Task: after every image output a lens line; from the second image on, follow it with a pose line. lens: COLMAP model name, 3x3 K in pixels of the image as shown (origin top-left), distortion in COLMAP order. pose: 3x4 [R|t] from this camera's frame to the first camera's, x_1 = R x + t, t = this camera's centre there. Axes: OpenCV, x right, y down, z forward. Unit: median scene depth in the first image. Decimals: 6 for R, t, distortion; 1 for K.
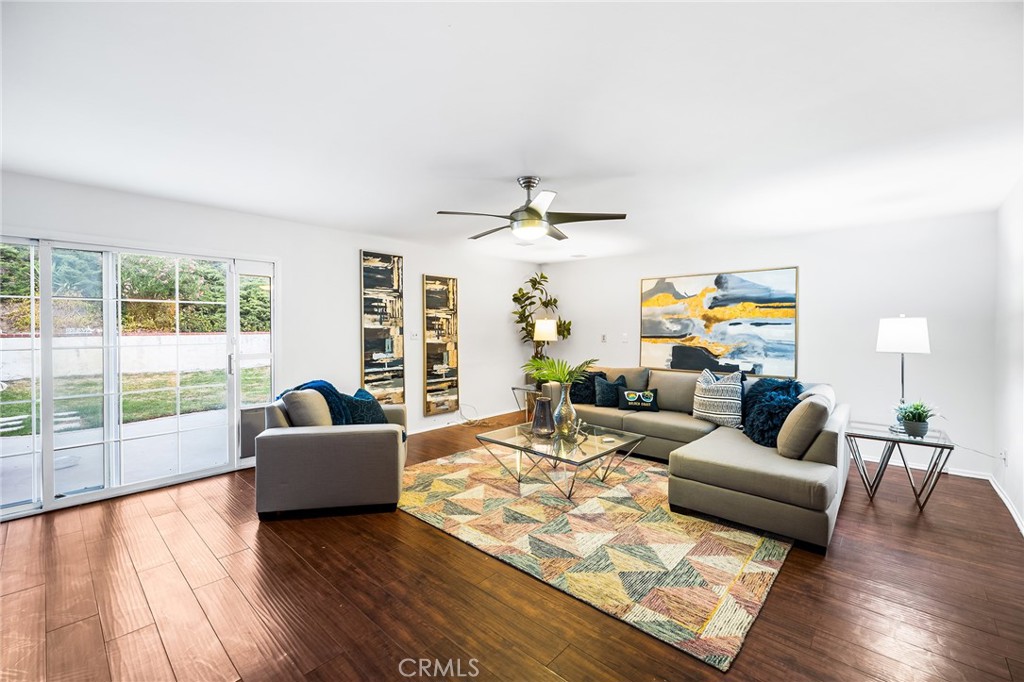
lens RADIAL K [[426.1, 0, 511.2], [0, 426.1, 333.0], [0, 0, 1]] dist [0.000901, -0.000058]
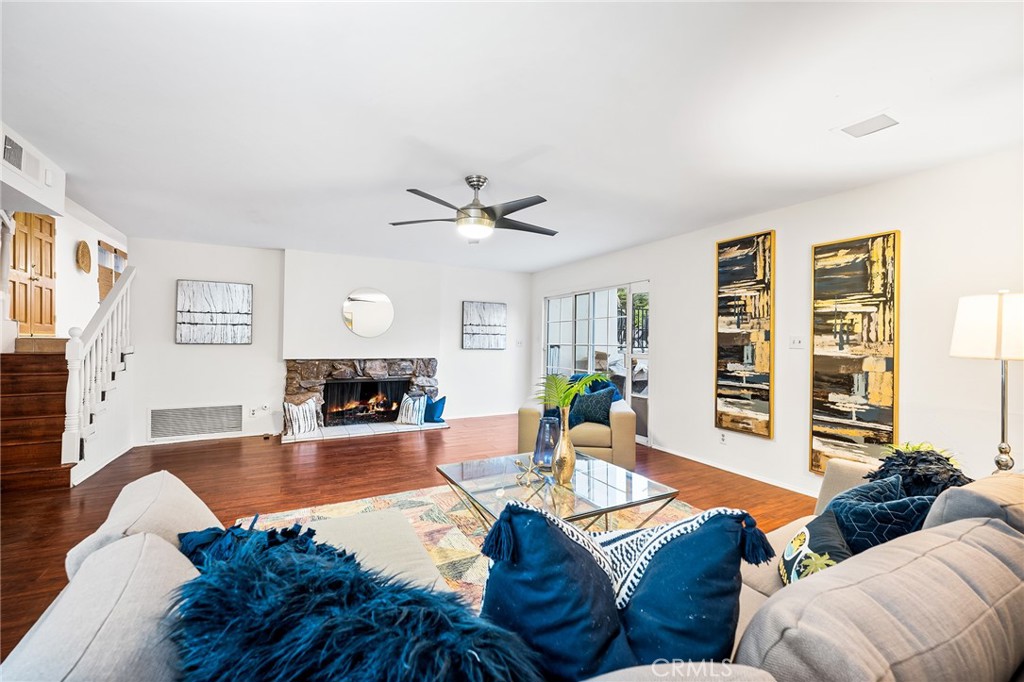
lens RADIAL K [[426.1, 0, 511.2], [0, 426.1, 333.0], [0, 0, 1]] dist [0.000901, -0.000058]
pose [[-0.336810, -0.023989, -0.941267, 0.574432], [-0.022313, 0.999598, -0.017491, 0.012959], [0.941308, 0.015111, -0.337210, 0.846488]]
